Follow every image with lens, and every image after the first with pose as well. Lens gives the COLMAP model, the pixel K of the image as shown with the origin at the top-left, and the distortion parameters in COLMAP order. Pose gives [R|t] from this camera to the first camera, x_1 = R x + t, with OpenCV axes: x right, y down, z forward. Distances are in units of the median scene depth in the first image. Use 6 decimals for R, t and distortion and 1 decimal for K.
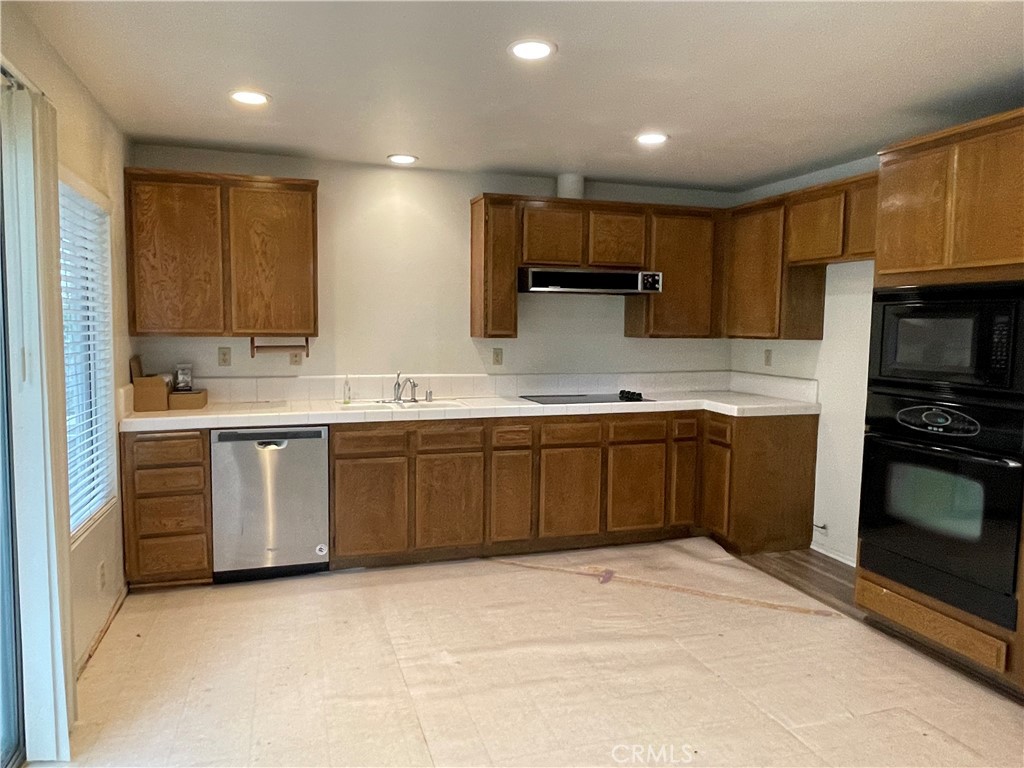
lens RADIAL K [[712.1, 0, 506.9], [0, 712.1, 385.0], [0, 0, 1]] dist [0.004294, -0.007254]
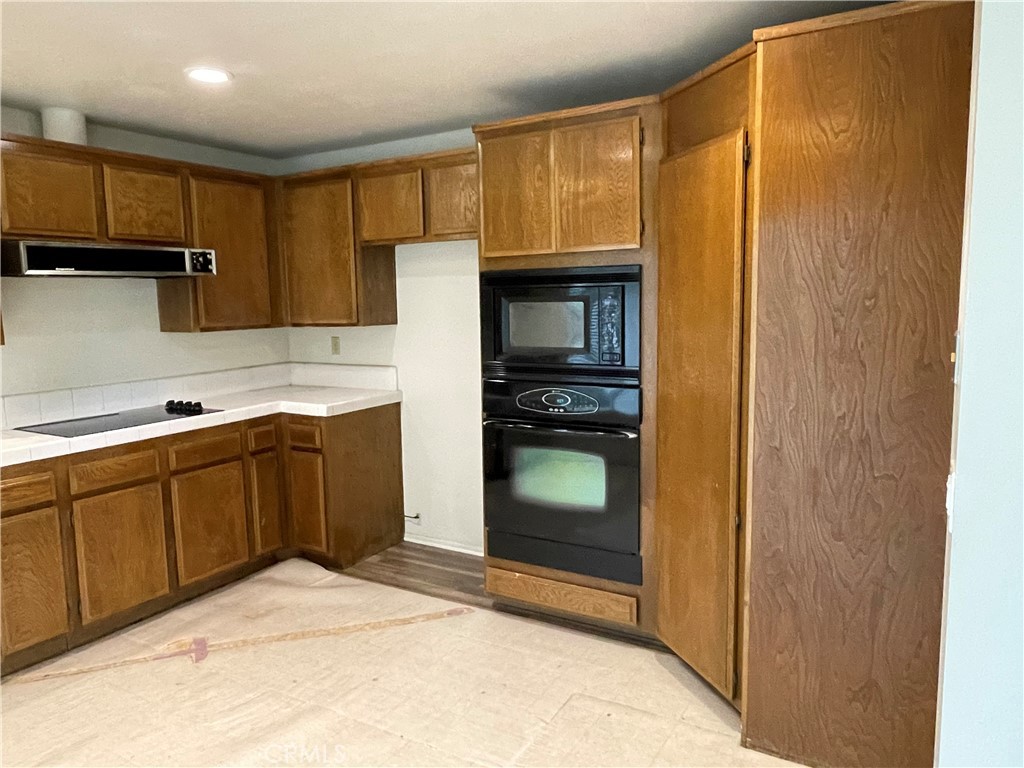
lens RADIAL K [[712.1, 0, 520.9], [0, 712.1, 378.9], [0, 0, 1]] dist [0.004294, -0.007254]
pose [[0.742608, -0.102770, 0.661794, -0.075014], [0.087058, 0.994585, 0.056760, -0.030992], [-0.664044, 0.015464, 0.747534, 0.183112]]
